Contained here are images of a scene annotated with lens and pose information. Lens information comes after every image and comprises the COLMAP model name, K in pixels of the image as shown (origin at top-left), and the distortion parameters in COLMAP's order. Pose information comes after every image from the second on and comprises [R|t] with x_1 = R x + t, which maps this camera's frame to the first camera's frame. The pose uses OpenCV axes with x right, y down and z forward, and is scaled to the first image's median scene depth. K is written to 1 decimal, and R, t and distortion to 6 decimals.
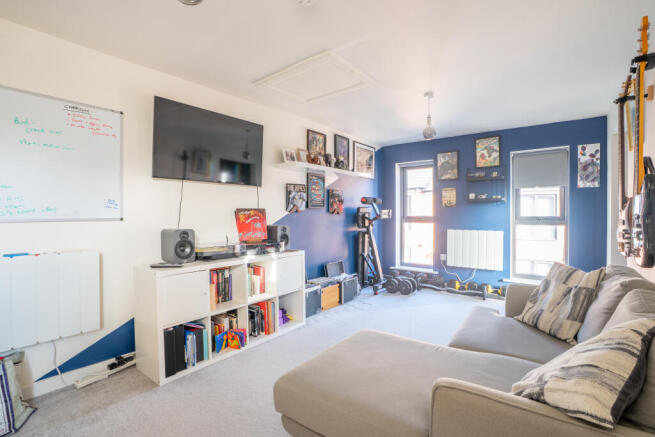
lens RADIAL K [[304.4, 0, 323.6], [0, 304.4, 215.8], [0, 0, 1]] dist [-0.073915, 0.029099]
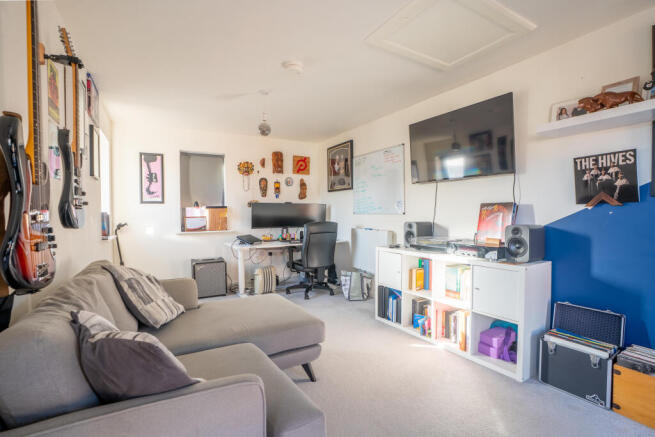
lens RADIAL K [[304.4, 0, 323.6], [0, 304.4, 215.8], [0, 0, 1]] dist [-0.073915, 0.029099]
pose [[-0.355529, 0.022359, -0.934398, 0.353559], [0.004809, 0.999744, 0.022093, -0.004925], [0.934653, 0.003361, -0.355546, 0.440979]]
